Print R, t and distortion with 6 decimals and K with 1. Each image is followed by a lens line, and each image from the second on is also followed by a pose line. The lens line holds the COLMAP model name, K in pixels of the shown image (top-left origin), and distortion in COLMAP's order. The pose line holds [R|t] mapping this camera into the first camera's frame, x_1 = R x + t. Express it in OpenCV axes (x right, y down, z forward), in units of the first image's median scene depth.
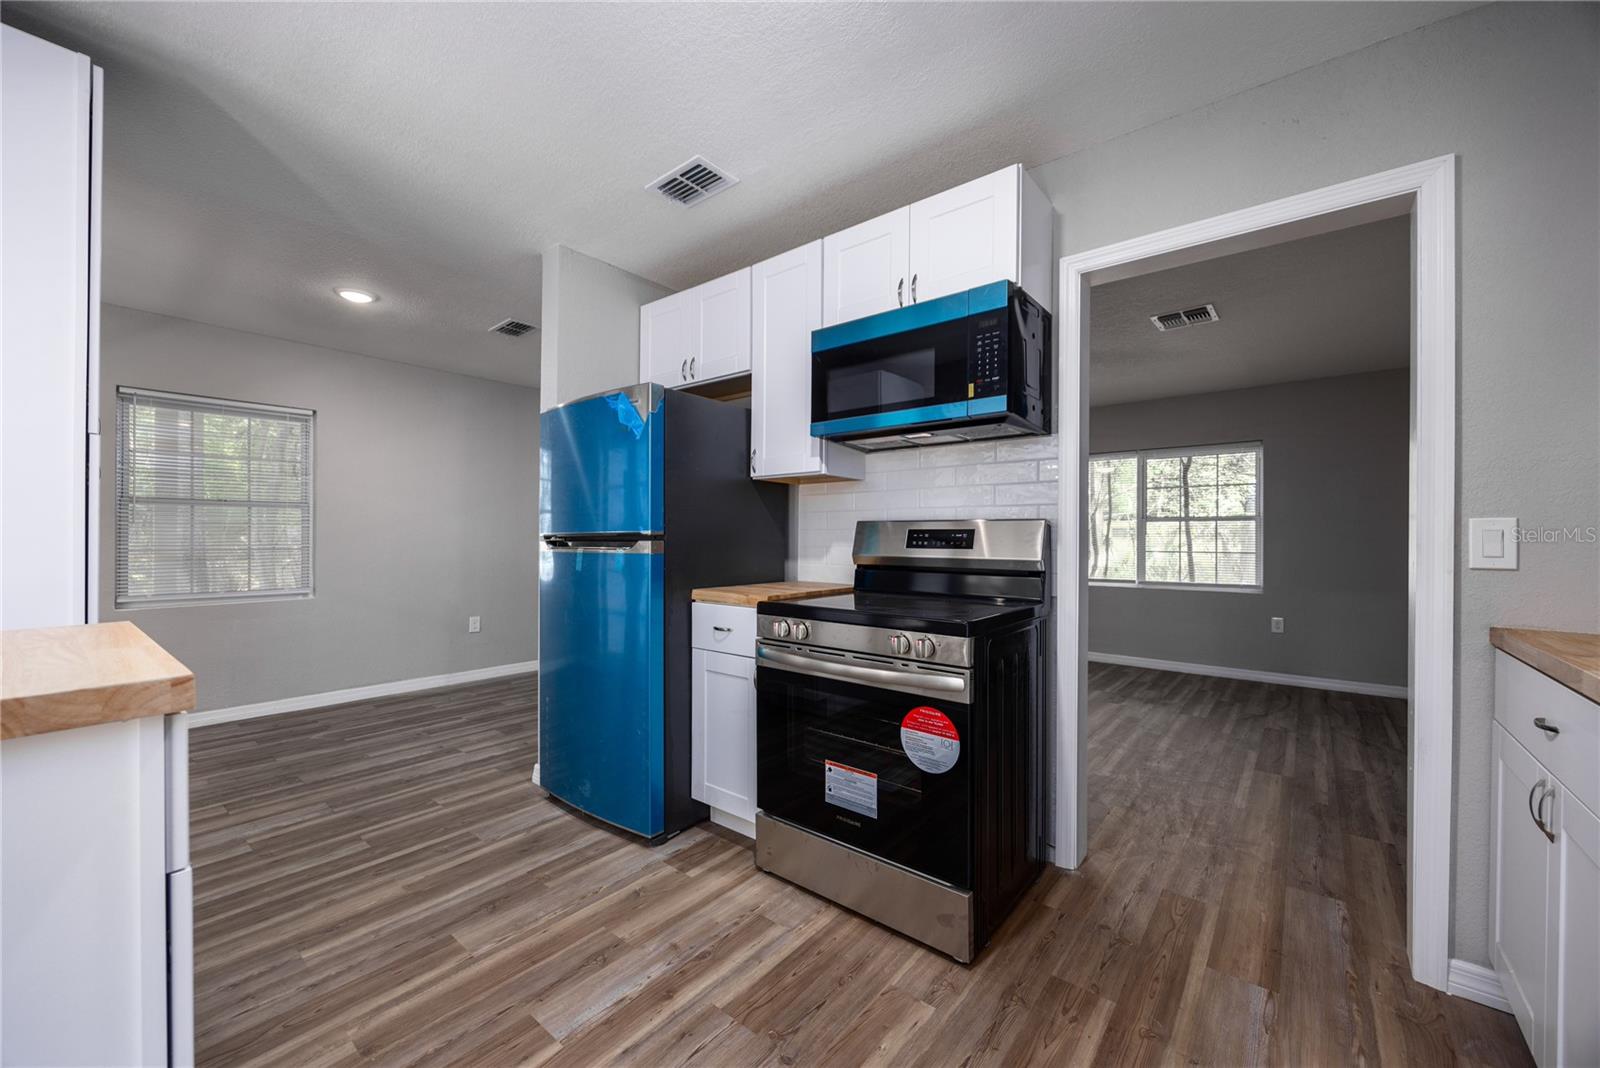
lens RADIAL K [[615.6, 0, 801.1], [0, 615.6, 543.0], [0, 0, 1]] dist [-0.004021, 0.000217]
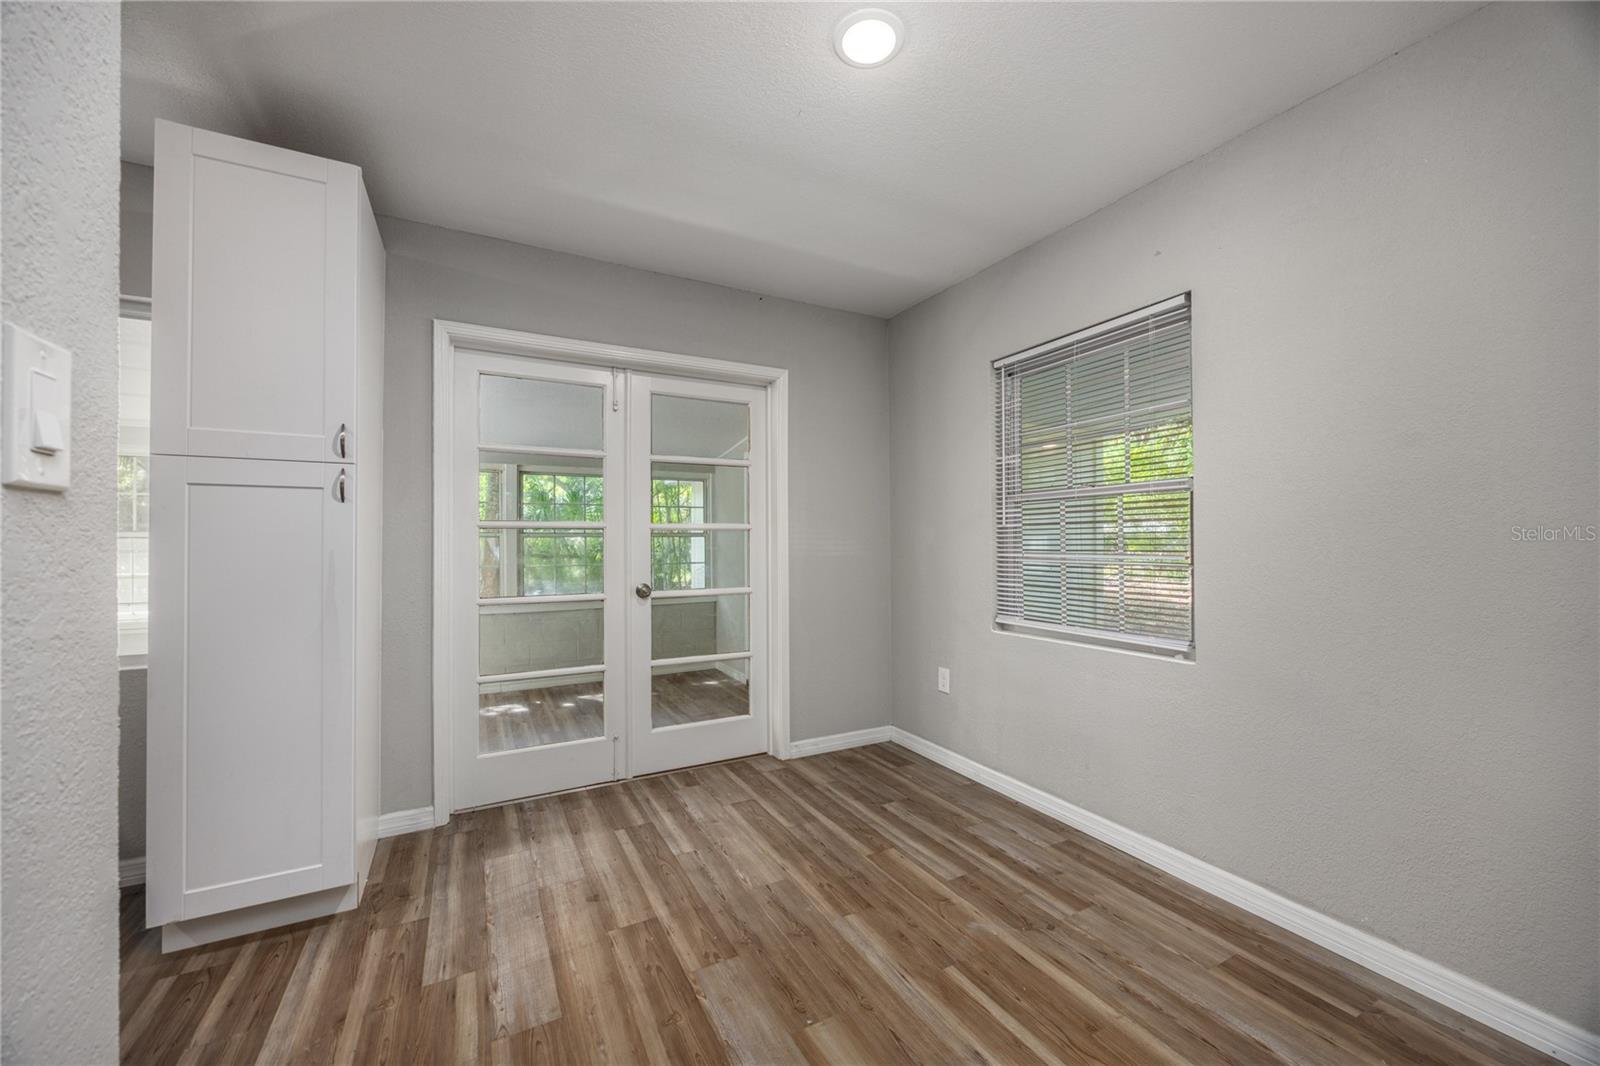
lens RADIAL K [[615.6, 0, 795.9], [0, 615.6, 521.1], [0, 0, 1]] dist [-0.004021, 0.000217]
pose [[-0.373822, -0.027143, -0.927103, -0.297216], [-0.002677, 0.999599, -0.028186, -0.015512], [0.927497, -0.008055, -0.373745, 1.293729]]
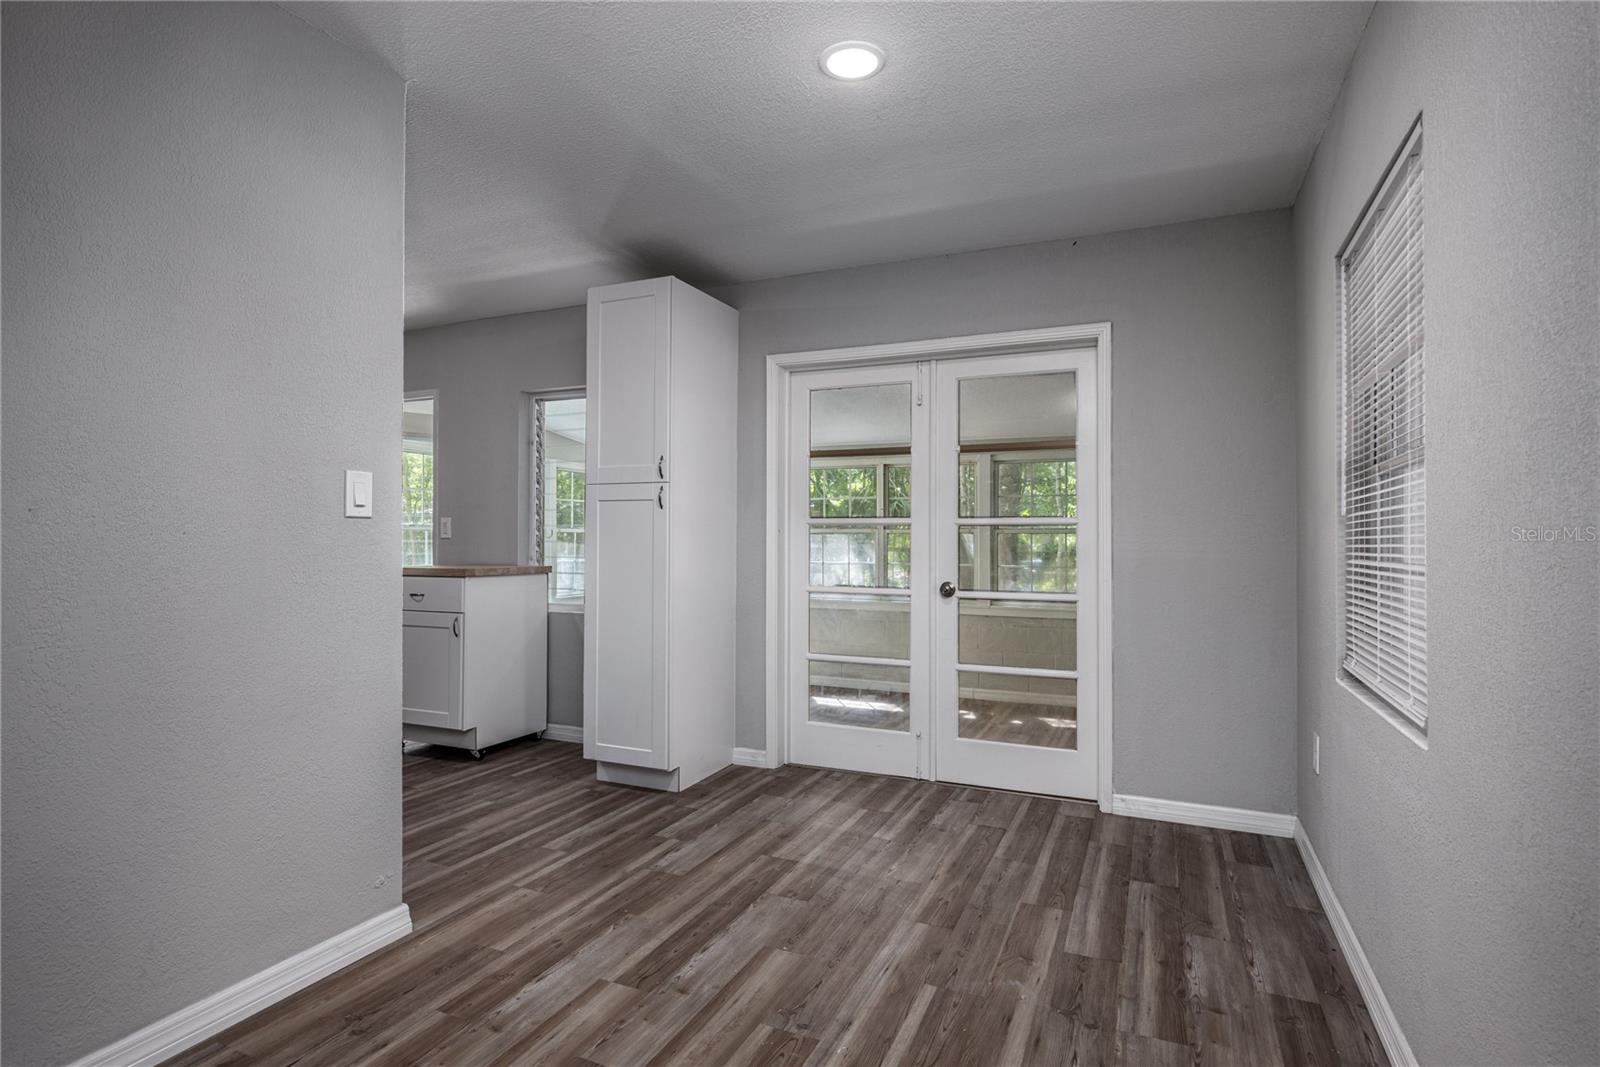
lens RADIAL K [[860.3, 0, 813.8], [0, 860.3, 511.7], [0, 0, 1]] dist [-0.003998, -0.000865]
pose [[-0.967561, -0.009661, -0.252452, -0.602921], [-0.003000, 0.999637, -0.026757, -0.014138], [0.252619, -0.025131, -0.967239, 1.940780]]
